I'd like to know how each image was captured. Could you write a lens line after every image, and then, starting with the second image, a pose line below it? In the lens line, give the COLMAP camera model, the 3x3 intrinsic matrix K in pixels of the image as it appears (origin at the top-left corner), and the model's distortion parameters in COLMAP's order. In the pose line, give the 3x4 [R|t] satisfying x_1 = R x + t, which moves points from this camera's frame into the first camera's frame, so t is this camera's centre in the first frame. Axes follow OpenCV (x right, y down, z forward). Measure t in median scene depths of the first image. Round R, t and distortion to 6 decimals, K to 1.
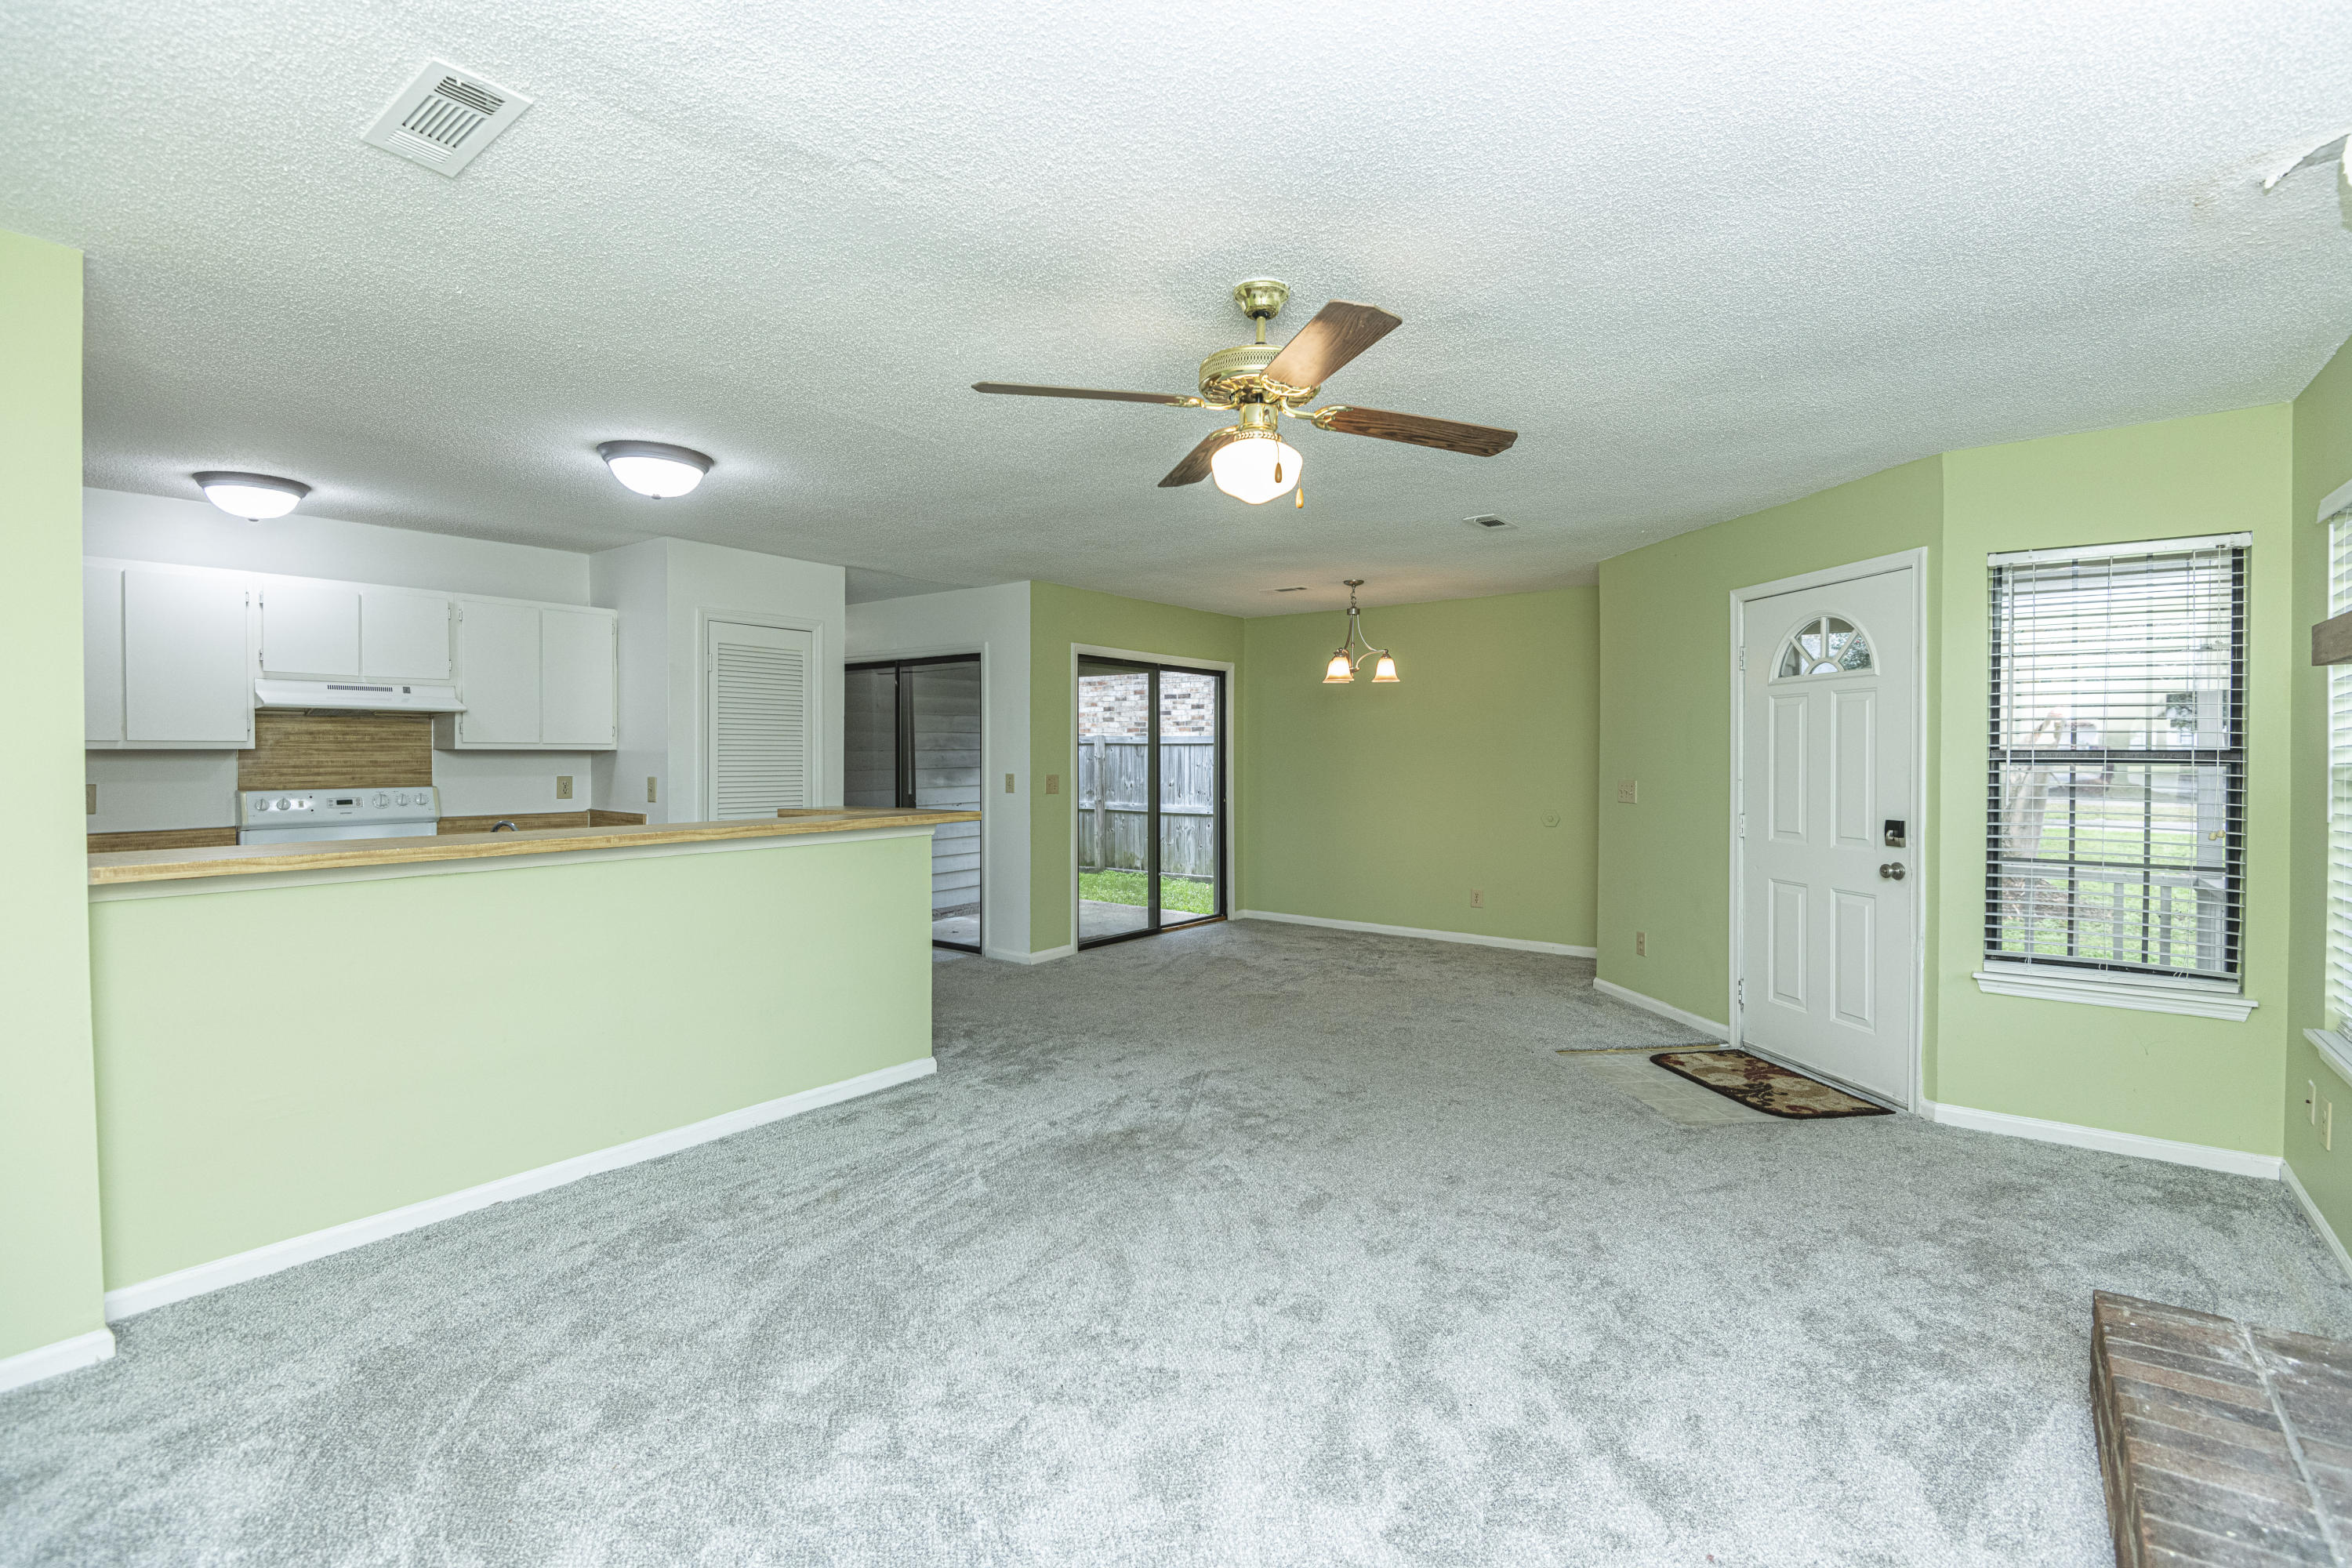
lens RADIAL K [[1058.2, 0, 1185.2], [0, 1058.2, 772.6], [0, 0, 1]] dist [0.030807, -0.025554]
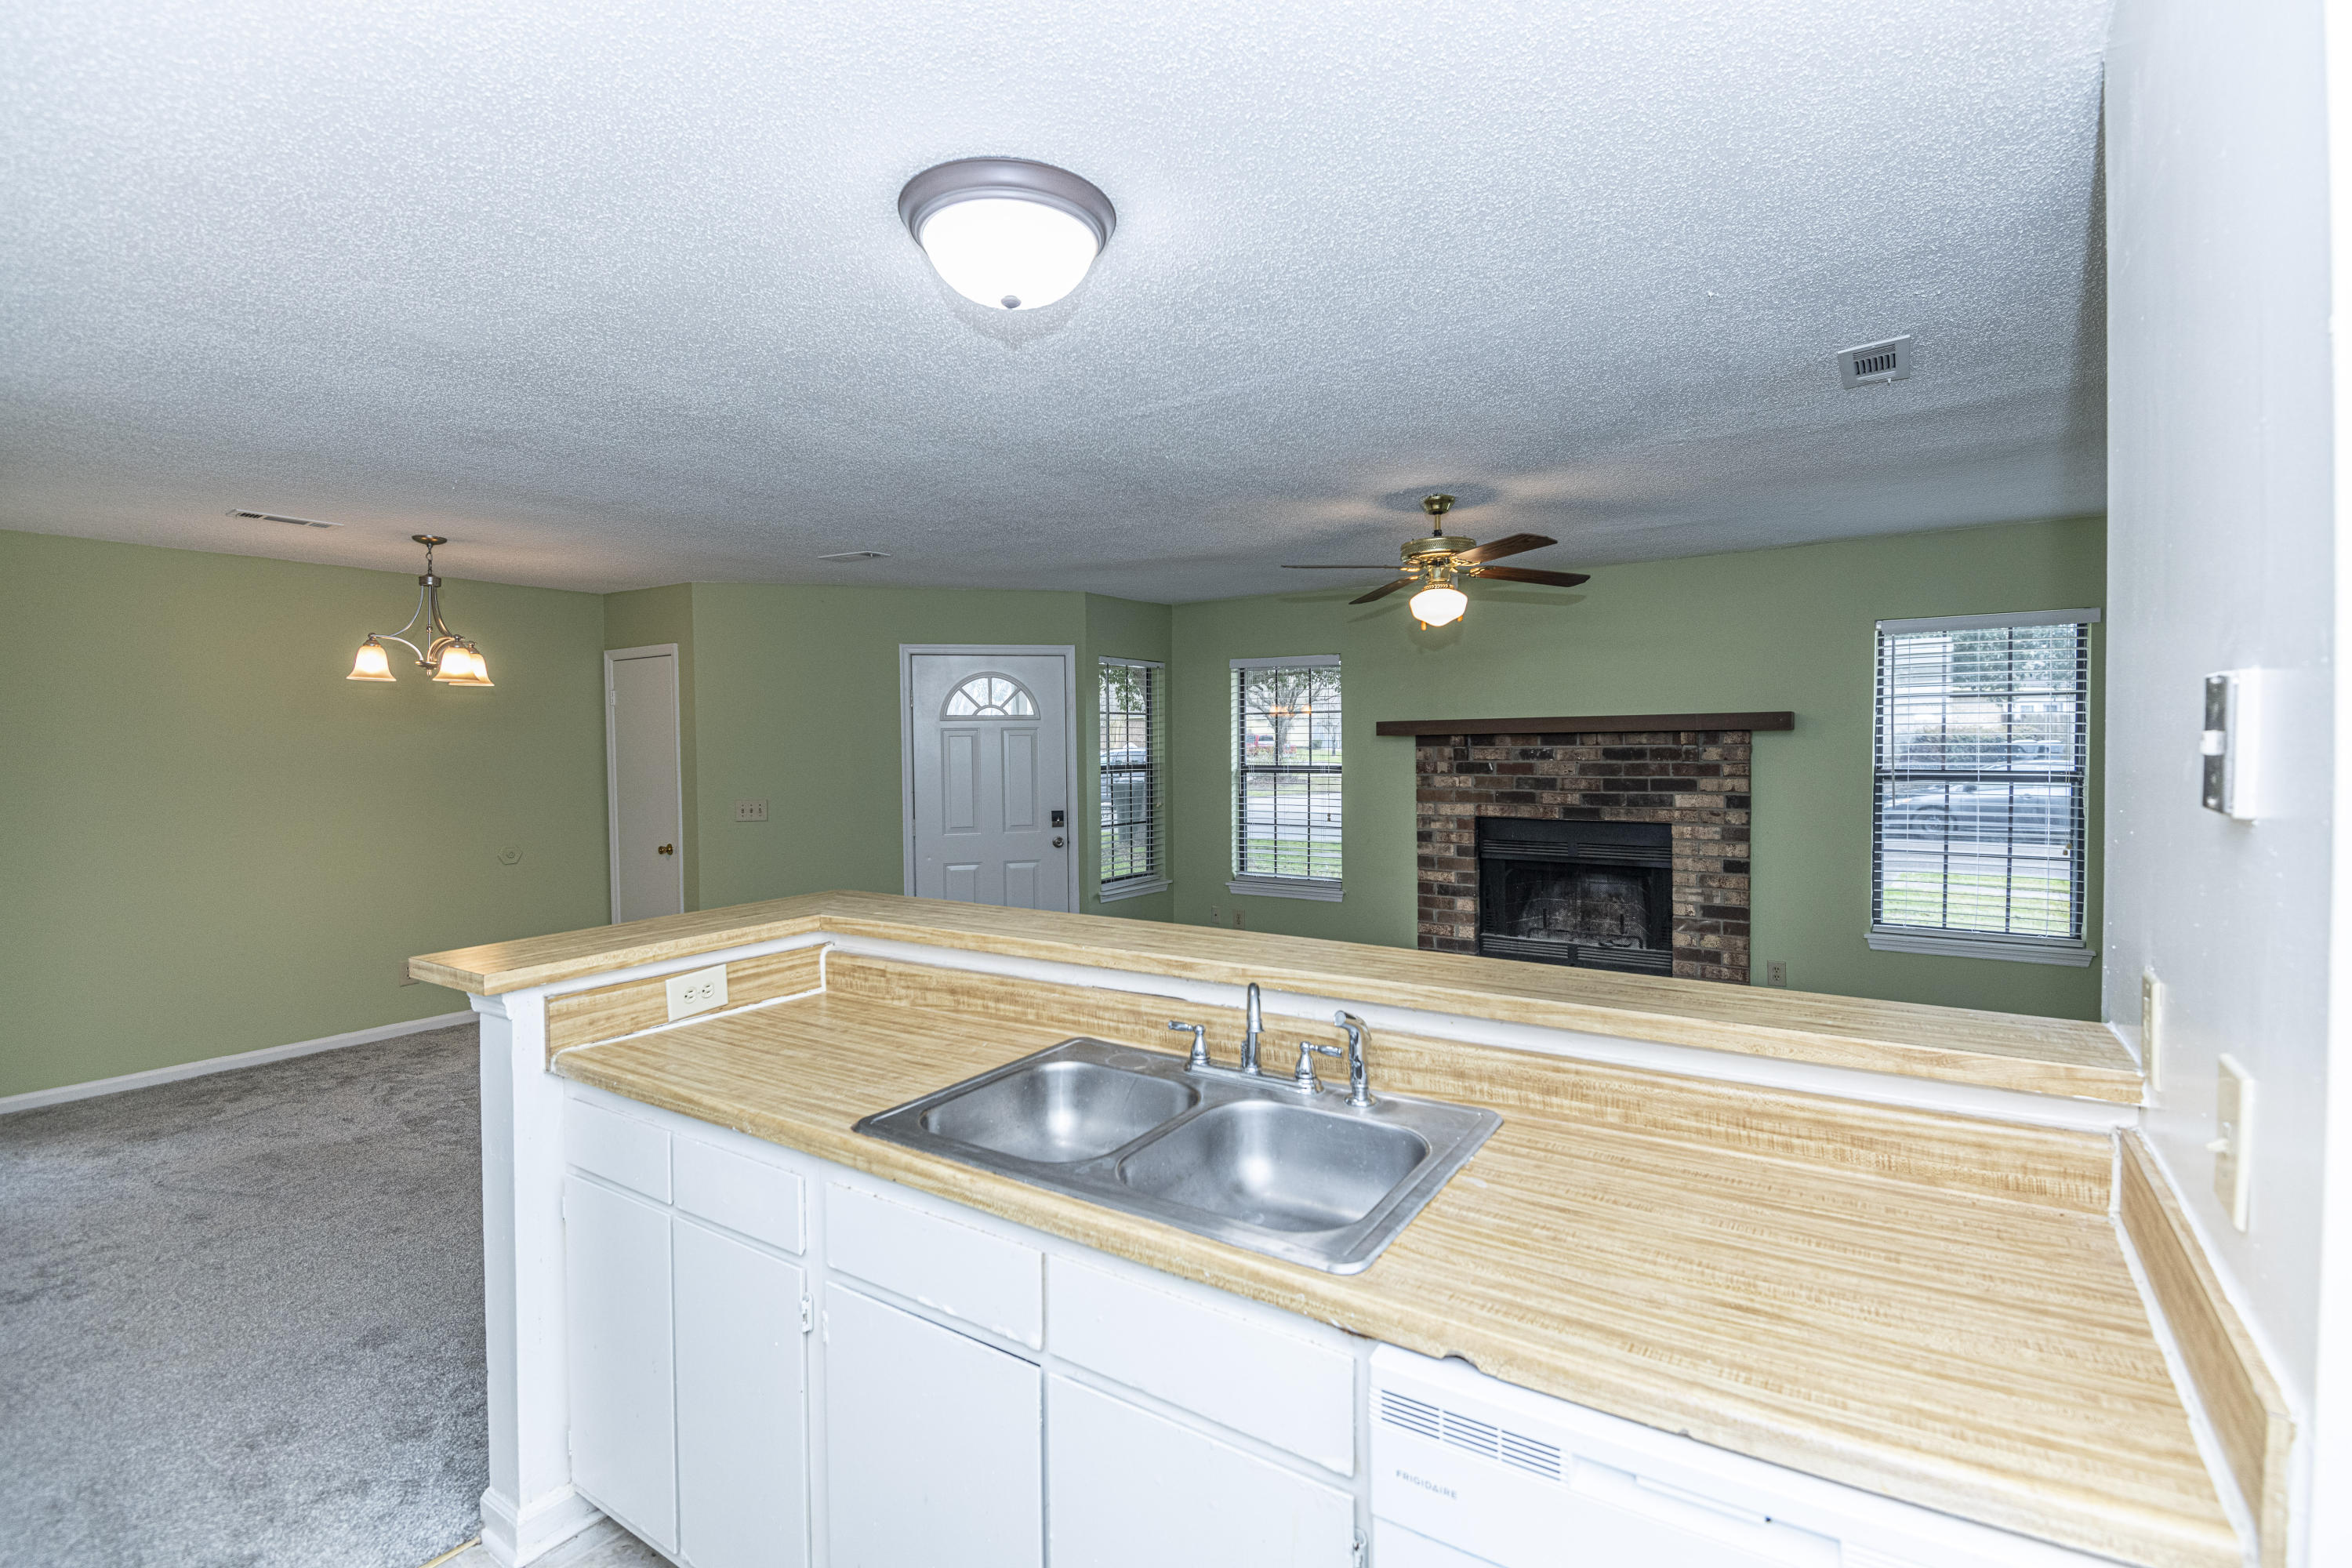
lens RADIAL K [[1058.2, 0, 1177.0], [0, 1058.2, 765.9], [0, 0, 1]] dist [0.030807, -0.025554]
pose [[-0.058874, -0.019873, 0.998068, -0.761036], [0.027783, 0.999382, 0.021538, -0.043037], [-0.997879, 0.028997, -0.058286, 0.735528]]
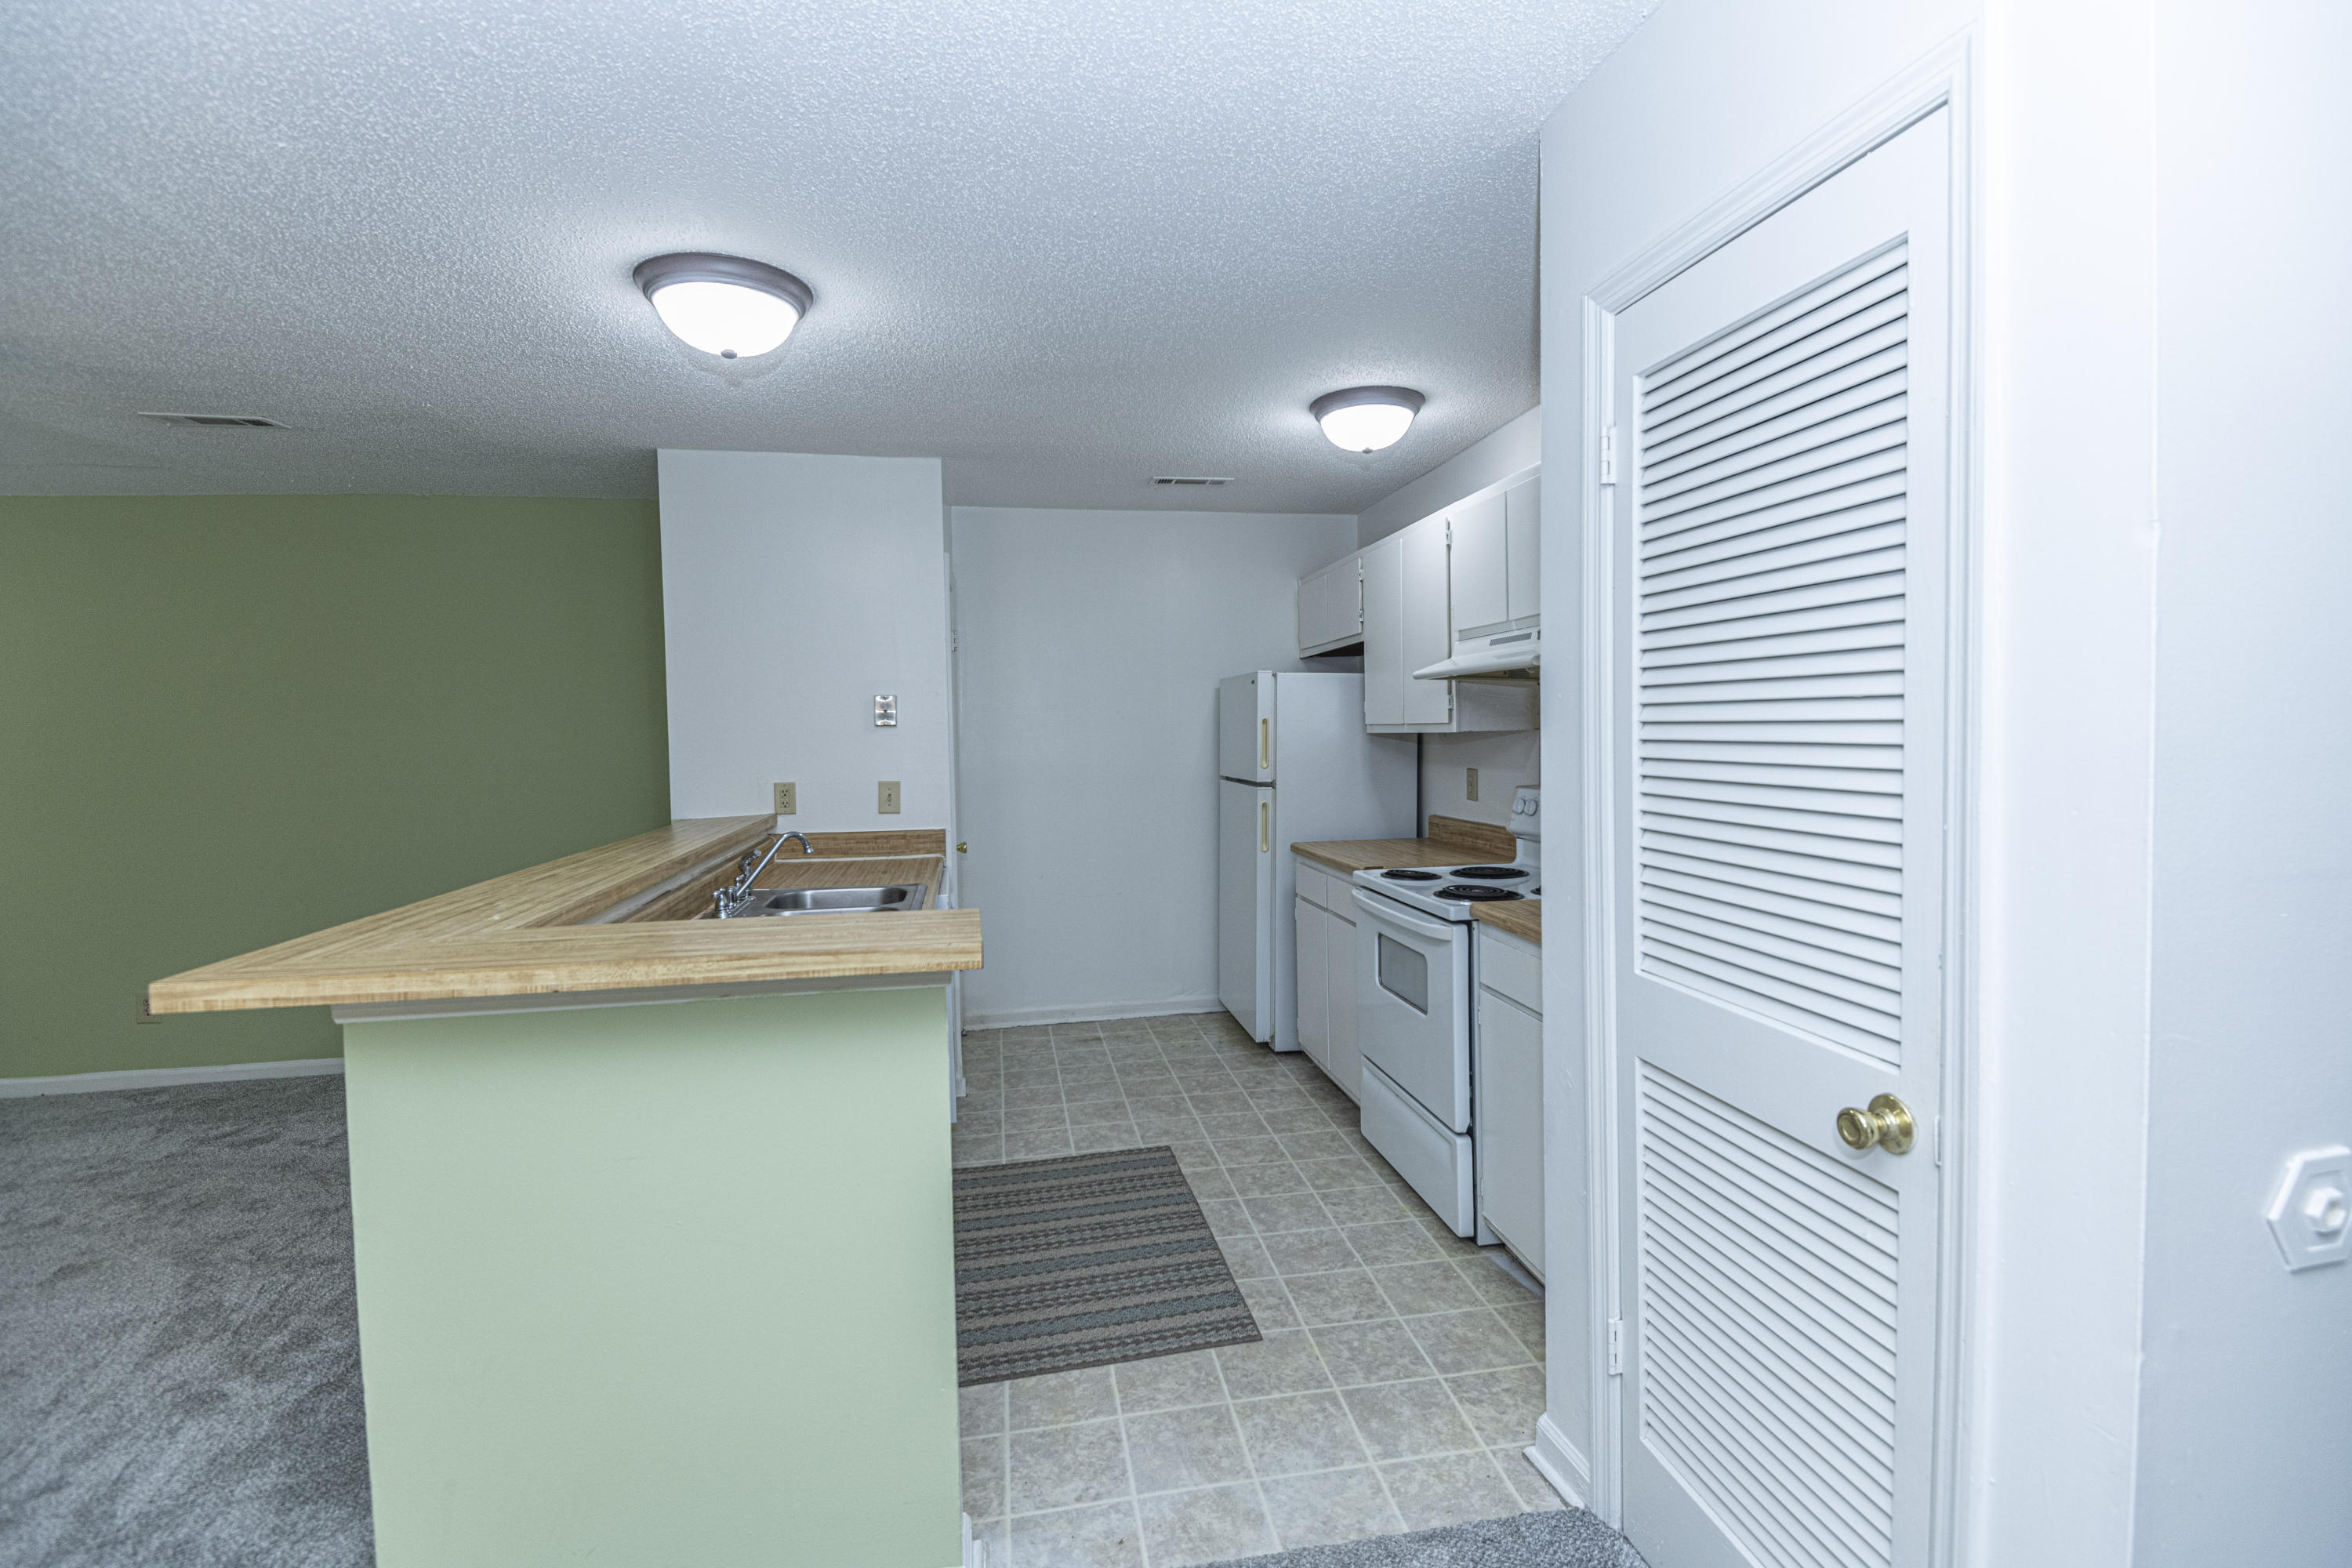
lens RADIAL K [[1058.2, 0, 1178.5], [0, 1058.2, 771.1], [0, 0, 1]] dist [0.030807, -0.025554]
pose [[-0.667458, 0.041662, -0.743481, -0.148313], [0.005172, 0.998669, 0.051318, -0.032057], [0.744630, 0.030407, -0.666785, 1.250931]]
